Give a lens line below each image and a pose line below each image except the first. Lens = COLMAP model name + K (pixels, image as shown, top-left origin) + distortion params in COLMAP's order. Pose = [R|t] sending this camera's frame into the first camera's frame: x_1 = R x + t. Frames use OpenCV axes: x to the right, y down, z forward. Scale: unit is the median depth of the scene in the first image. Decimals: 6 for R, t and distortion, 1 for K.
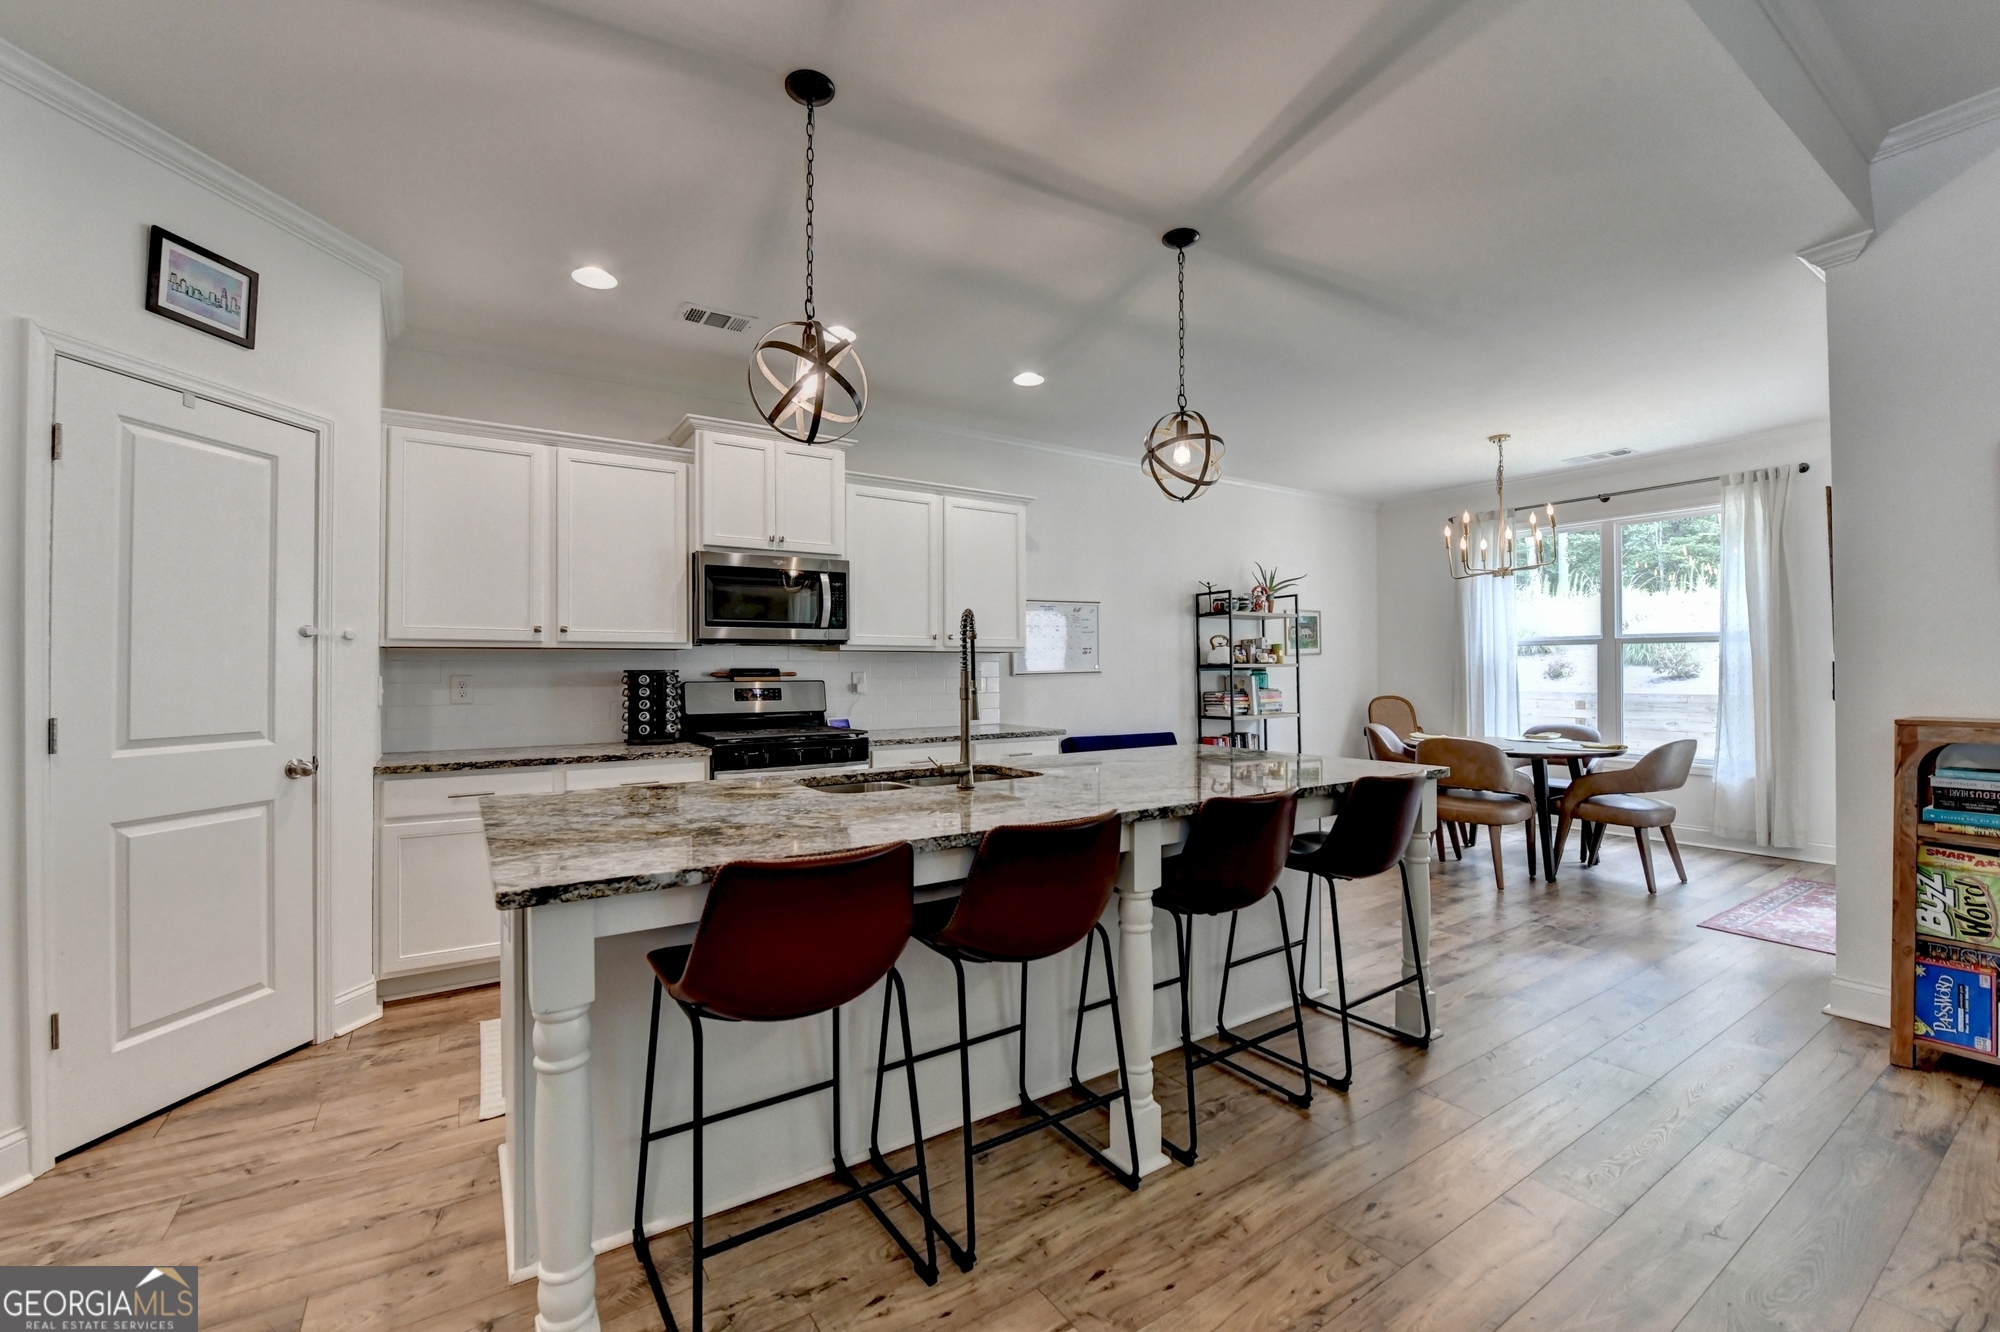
lens RADIAL K [[825.8, 0, 991.1], [0, 825.8, 673.7], [0, 0, 1]] dist [-0.014233, 0.000002]
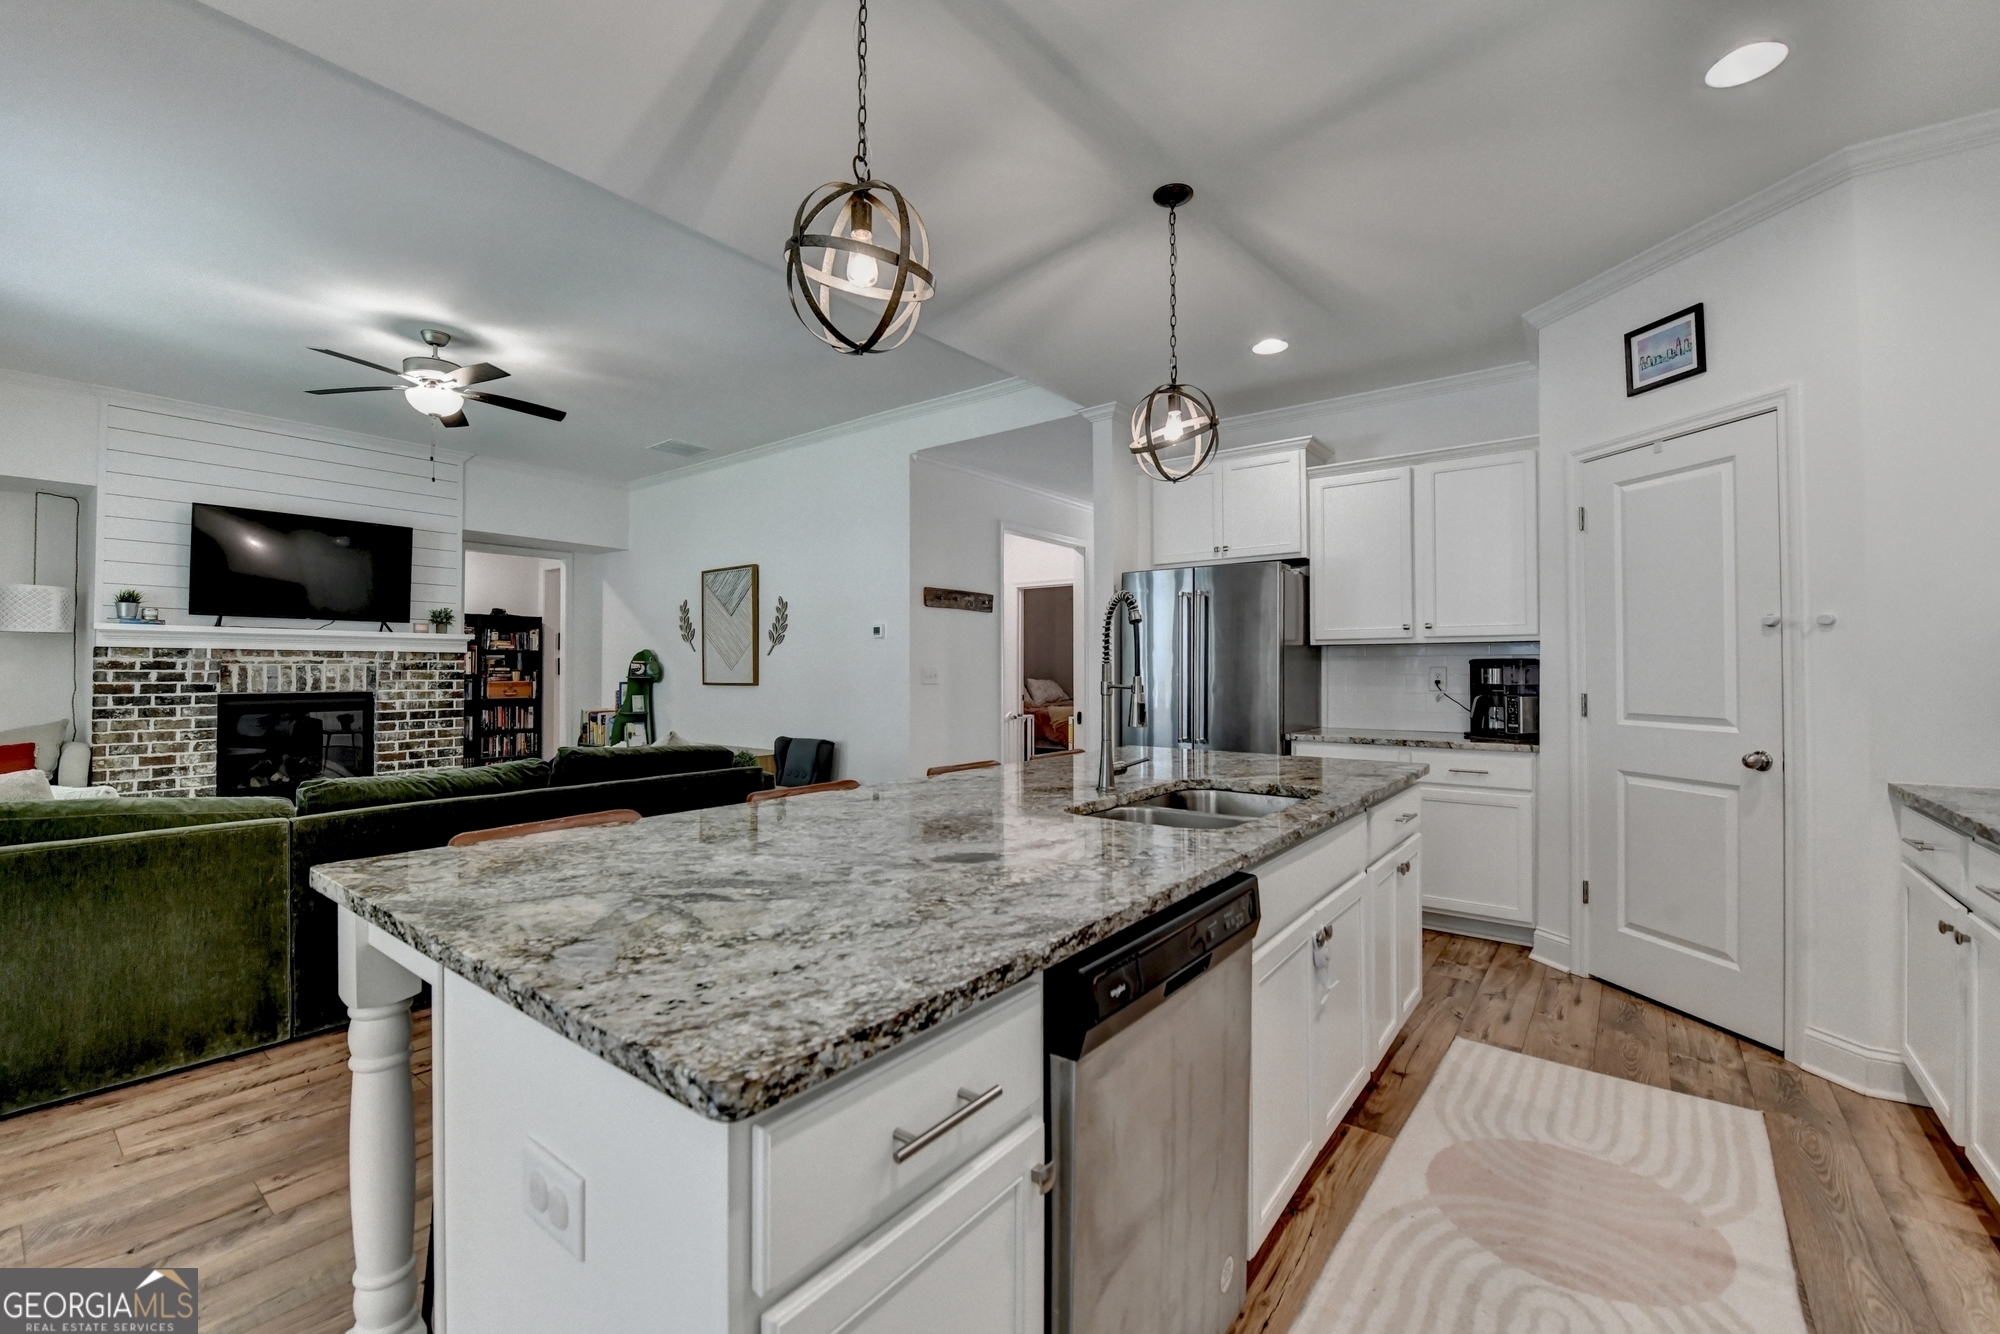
lens RADIAL K [[834.4, 0, 988.8], [0, 834.4, 659.8], [0, 0, 1]] dist [-0.006611, -0.000154]
pose [[-0.947773, -0.000177, -0.318945, 0.305378], [0.003146, 0.999946, -0.009904, 0.001223], [0.318930, -0.010391, -0.947721, 1.428679]]
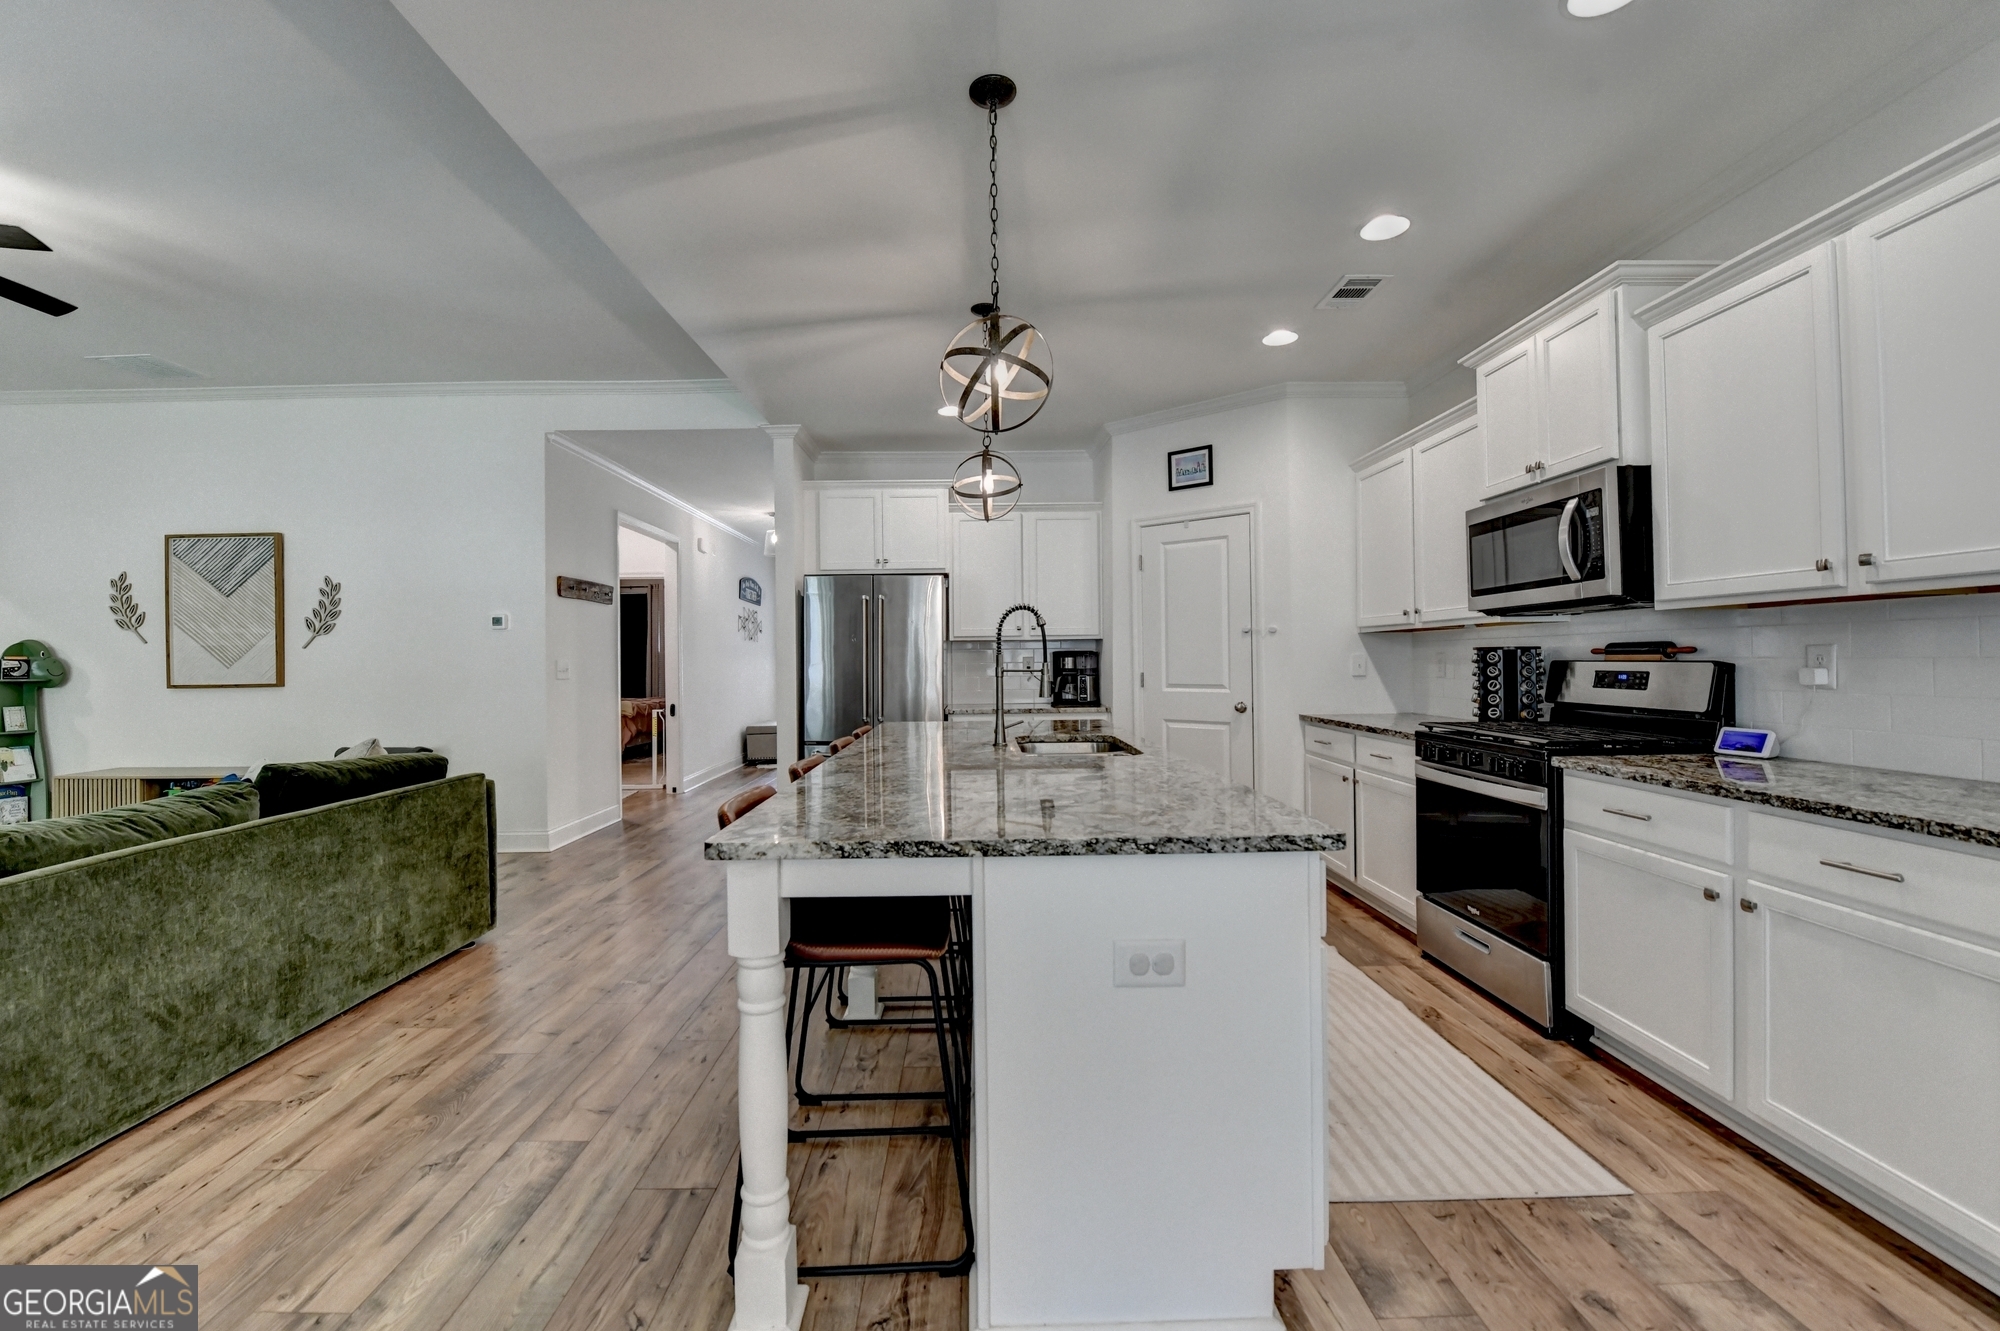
lens RADIAL K [[812.1, 0, 982.8], [0, 812.1, 649.6], [0, 0, 1]] dist [-0.015935, -0.000298]
pose [[-0.543528, -0.000051, -0.839391, 0.803664], [0.011825, 0.999900, -0.007718, -0.001681], [0.839308, -0.014121, -0.543473, 1.284201]]
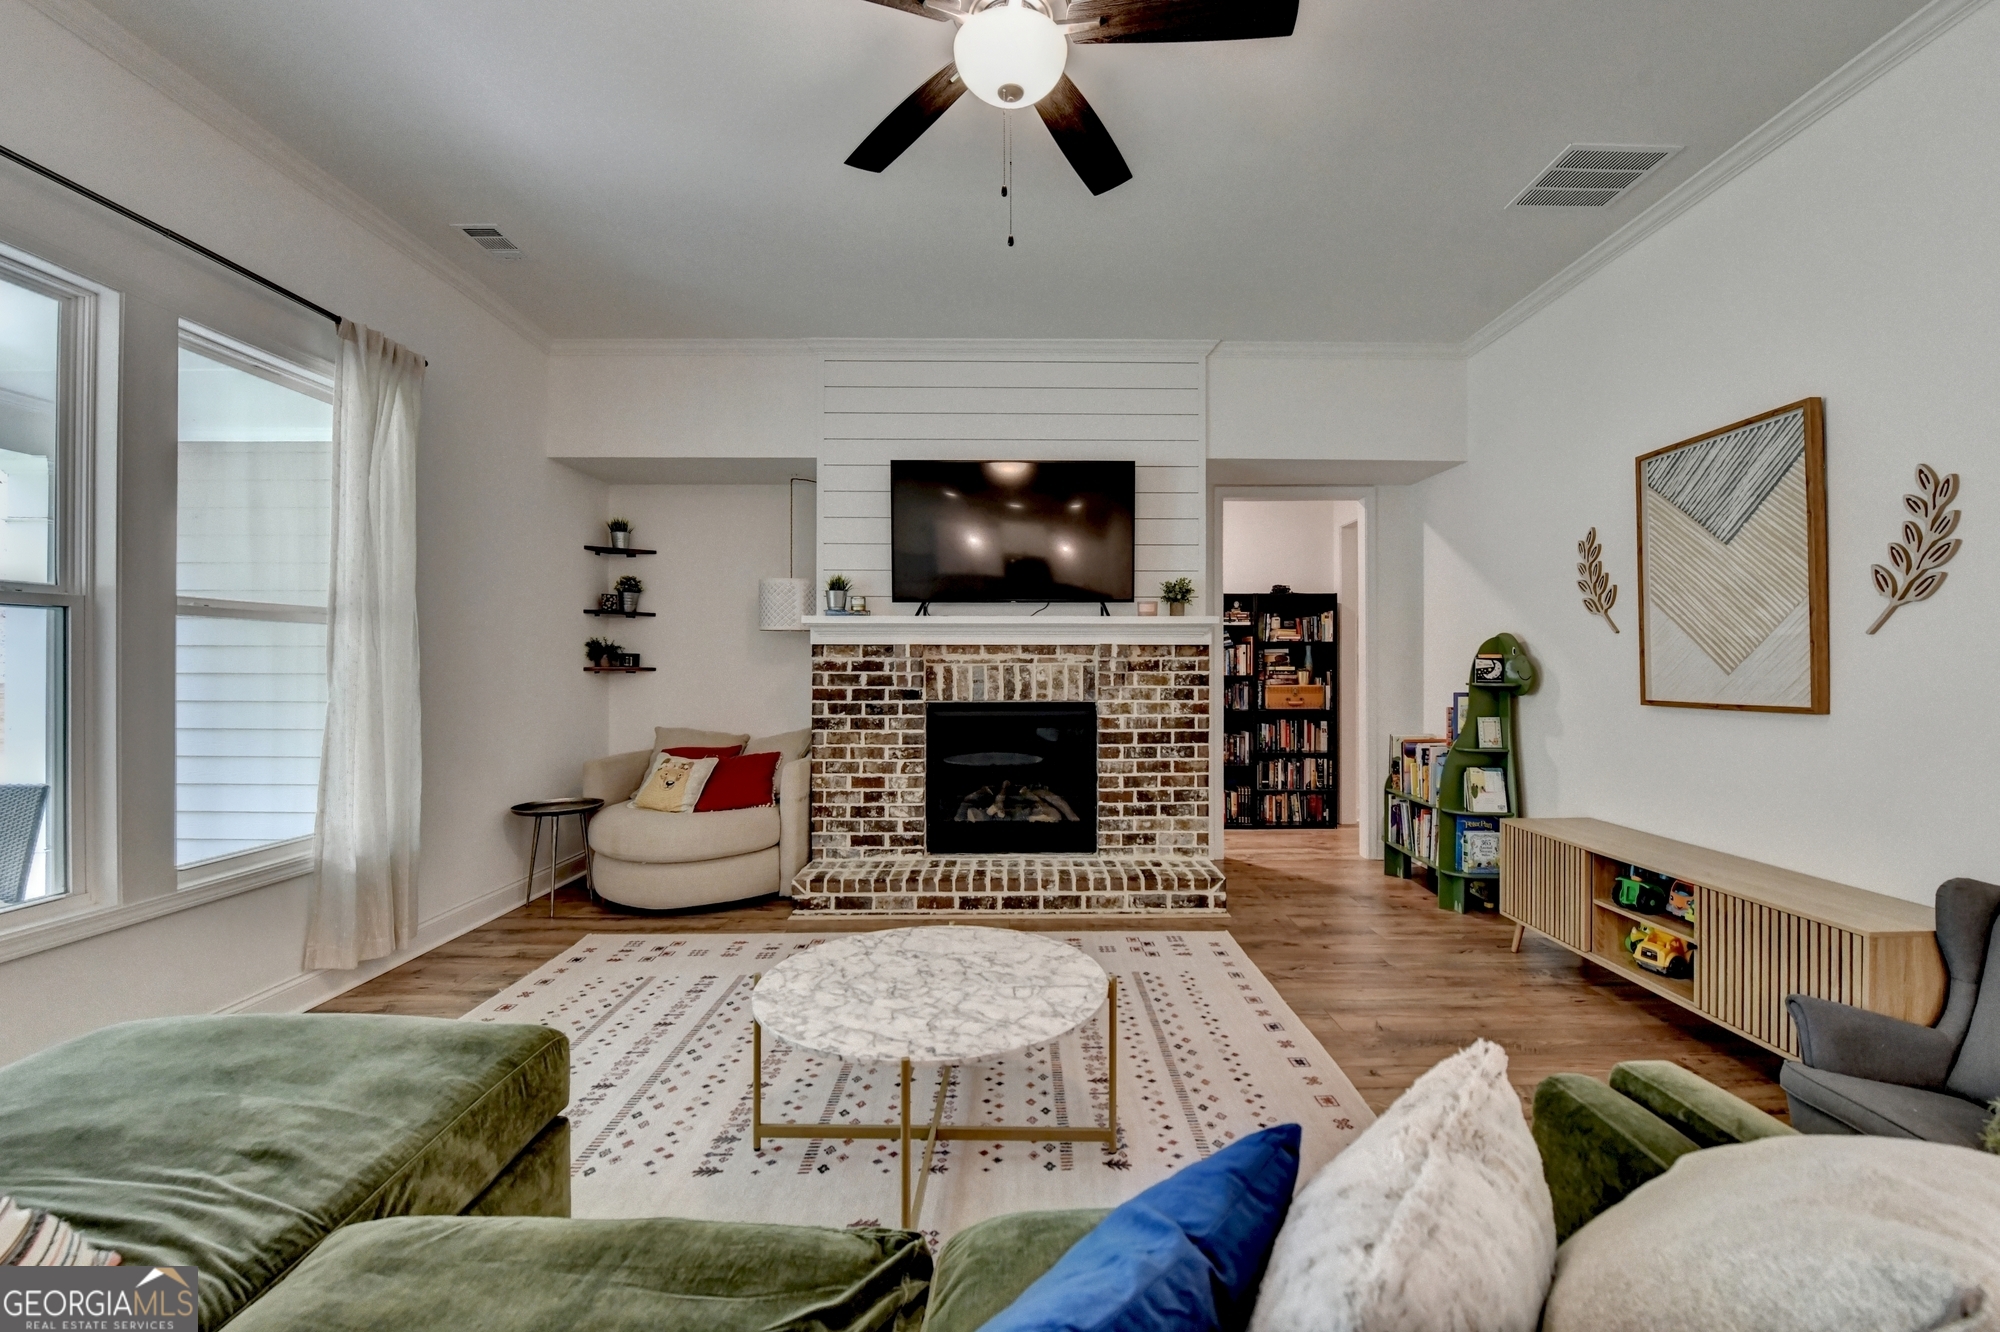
lens RADIAL K [[833.7, 0, 1000.0], [0, 833.7, 666.0], [0, 0, 1]] dist [-0.024108, 0.000082]
pose [[-0.830762, 0.005338, 0.556602, 0.419373], [0.005201, 0.999985, -0.001828, -0.006336], [-0.556603, 0.001376, -0.830777, 0.269179]]
